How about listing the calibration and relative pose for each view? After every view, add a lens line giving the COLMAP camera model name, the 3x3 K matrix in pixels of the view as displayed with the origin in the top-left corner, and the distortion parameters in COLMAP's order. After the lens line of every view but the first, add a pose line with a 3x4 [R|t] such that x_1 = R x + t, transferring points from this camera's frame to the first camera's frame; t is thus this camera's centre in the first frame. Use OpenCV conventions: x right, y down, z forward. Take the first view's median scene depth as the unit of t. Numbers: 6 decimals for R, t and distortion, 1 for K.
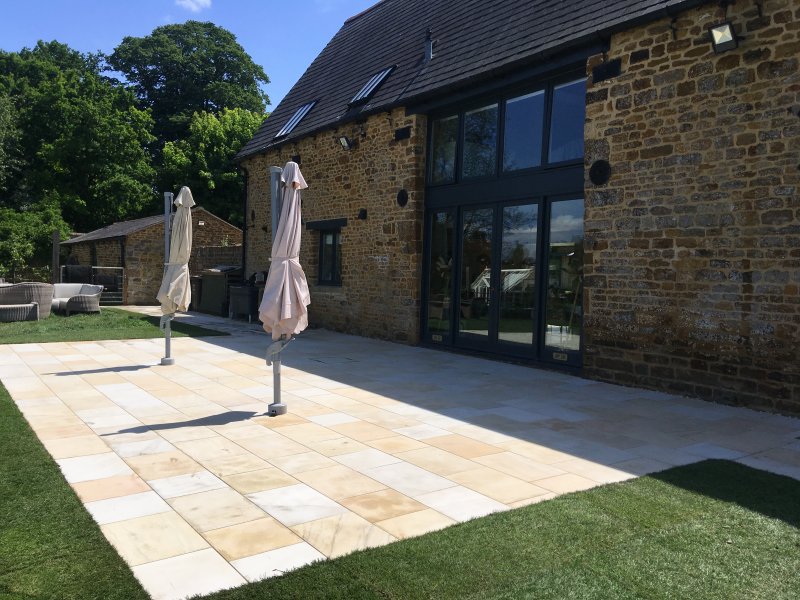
lens RADIAL K [[670.4, 0, 398.3], [0, 670.4, 297.5], [0, 0, 1]] dist [0.103226, -0.161774]
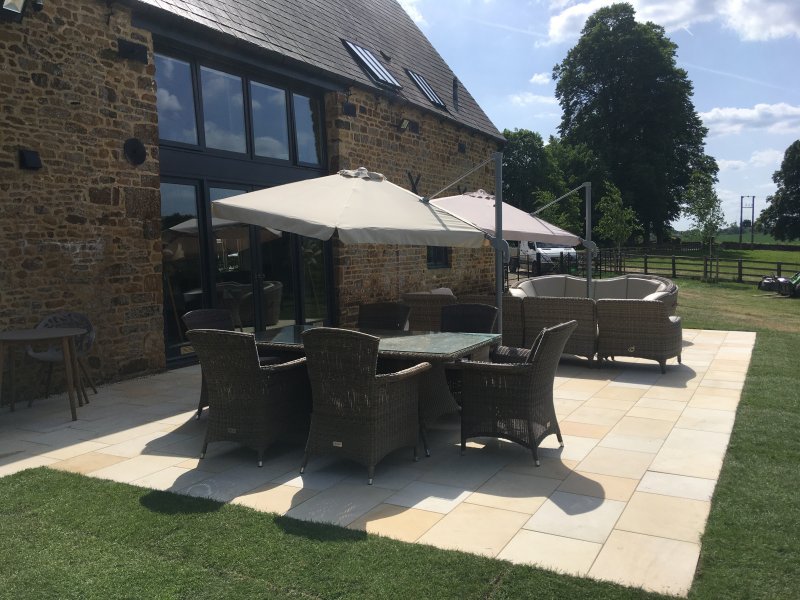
lens RADIAL K [[670.4, 0, 398.1], [0, 670.4, 302.1], [0, 0, 1]] dist [0.103226, -0.161774]
pose [[-0.438779, -0.083560, 0.894702, -0.696331], [0.052571, 0.991575, 0.118389, -0.068658], [-0.897056, 0.098982, -0.430689, 1.063492]]
